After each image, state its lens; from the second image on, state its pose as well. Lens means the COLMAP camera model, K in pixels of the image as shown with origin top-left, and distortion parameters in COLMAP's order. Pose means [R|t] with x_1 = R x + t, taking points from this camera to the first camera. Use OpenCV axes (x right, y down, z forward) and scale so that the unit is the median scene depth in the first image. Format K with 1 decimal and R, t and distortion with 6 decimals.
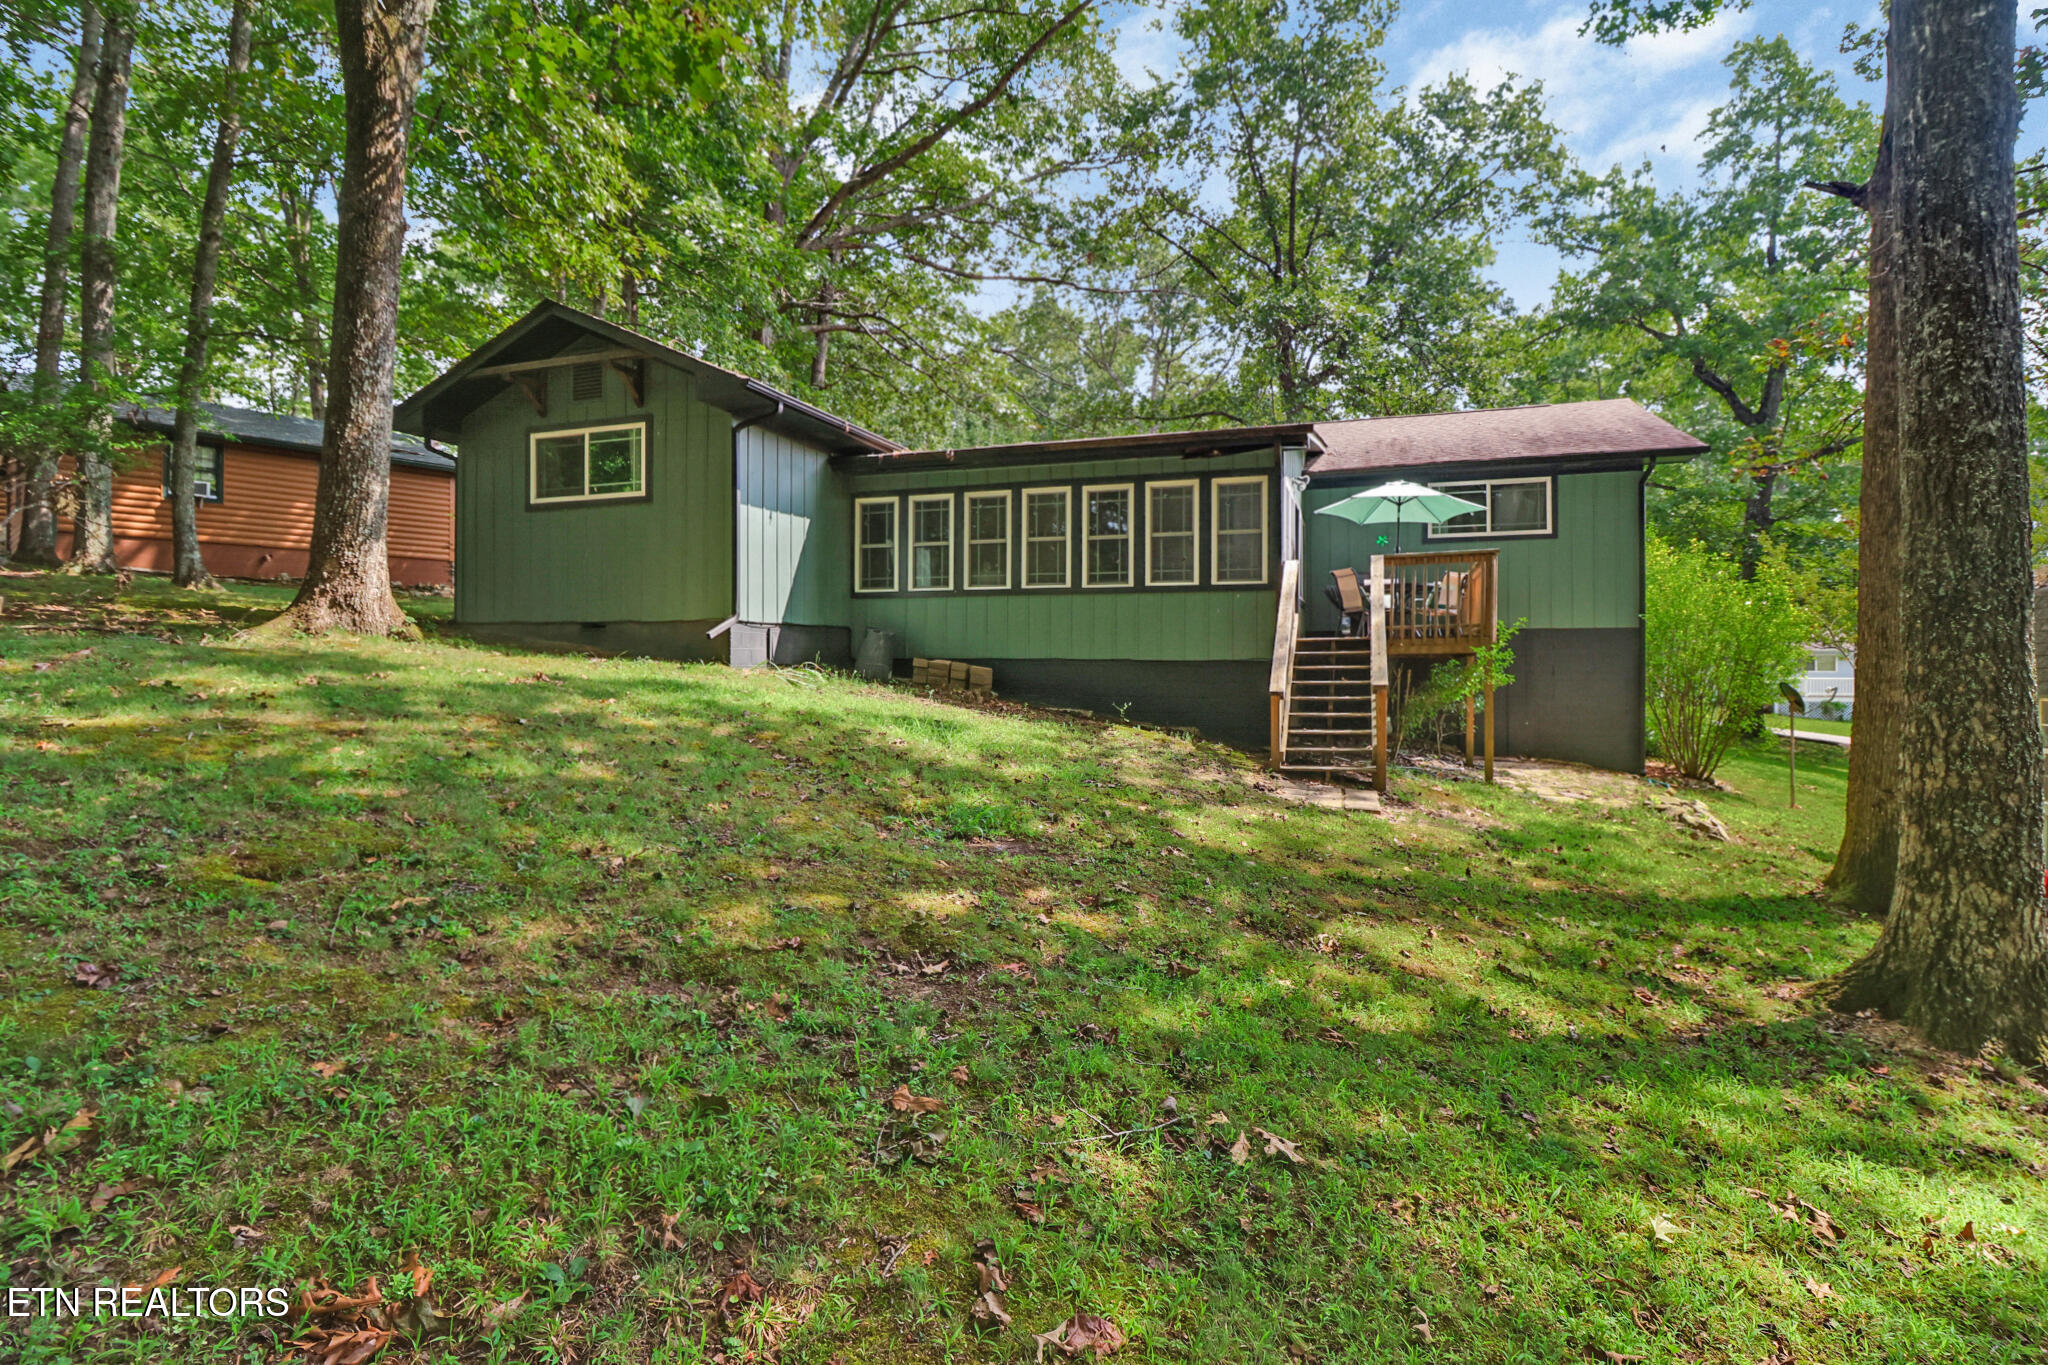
lens RADIAL K [[953.6, 0, 1022.0], [0, 953.6, 674.9], [0, 0, 1]] dist [0.008344, -0.010171]
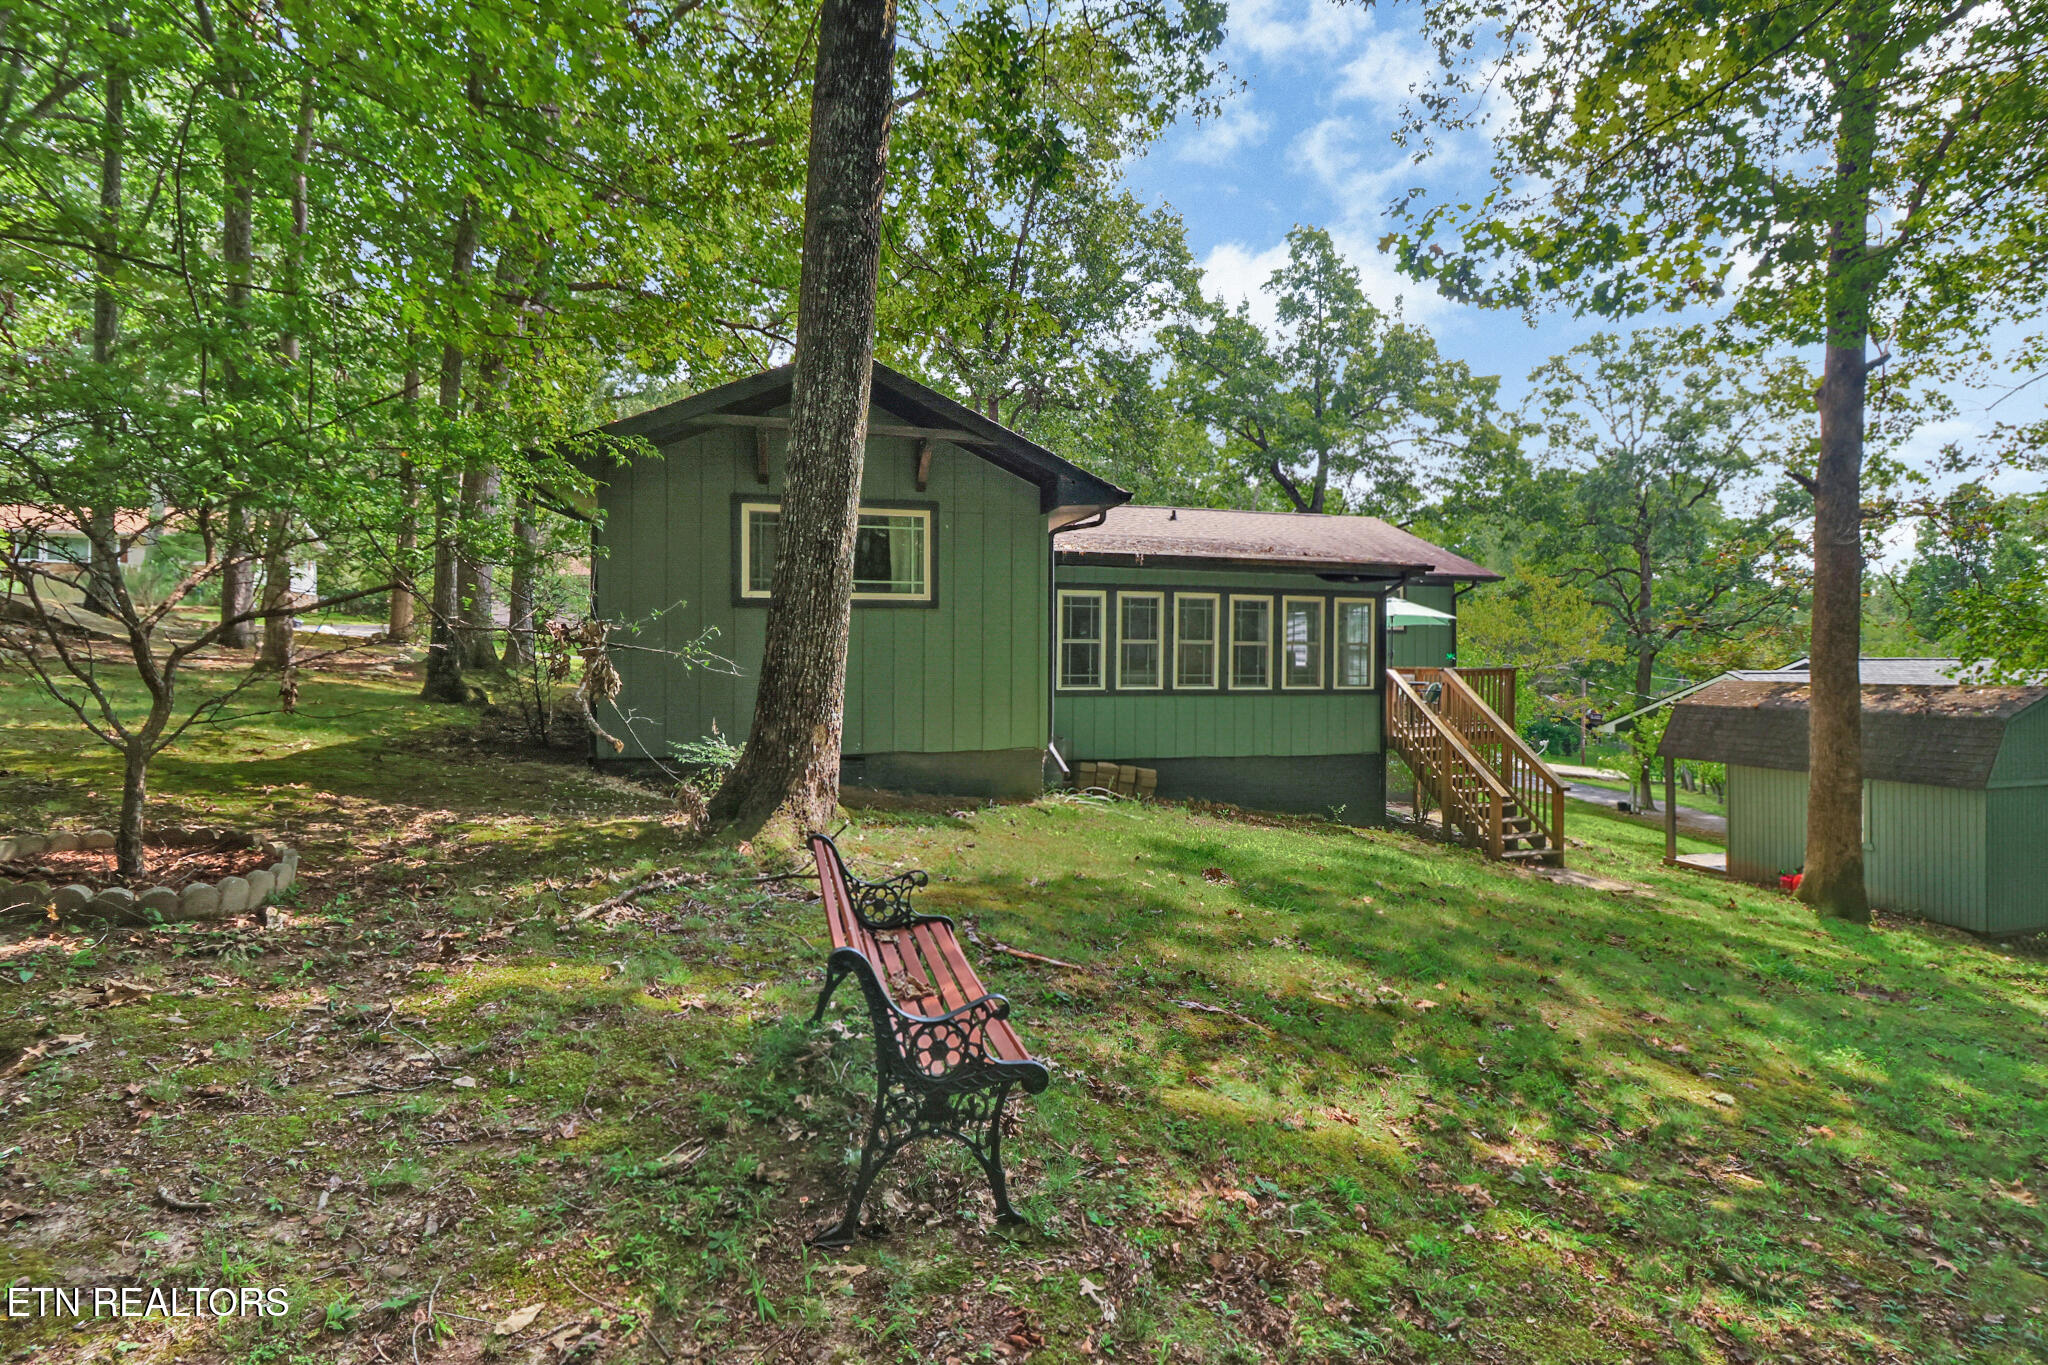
lens RADIAL K [[953.6, 0, 1023.7], [0, 953.6, 678.3], [0, 0, 1]] dist [0.008344, -0.010171]
pose [[0.825691, -0.012475, 0.563984, -0.720651], [0.005931, 0.999892, 0.013434, -0.119001], [-0.564091, -0.007748, 0.825676, 0.247920]]
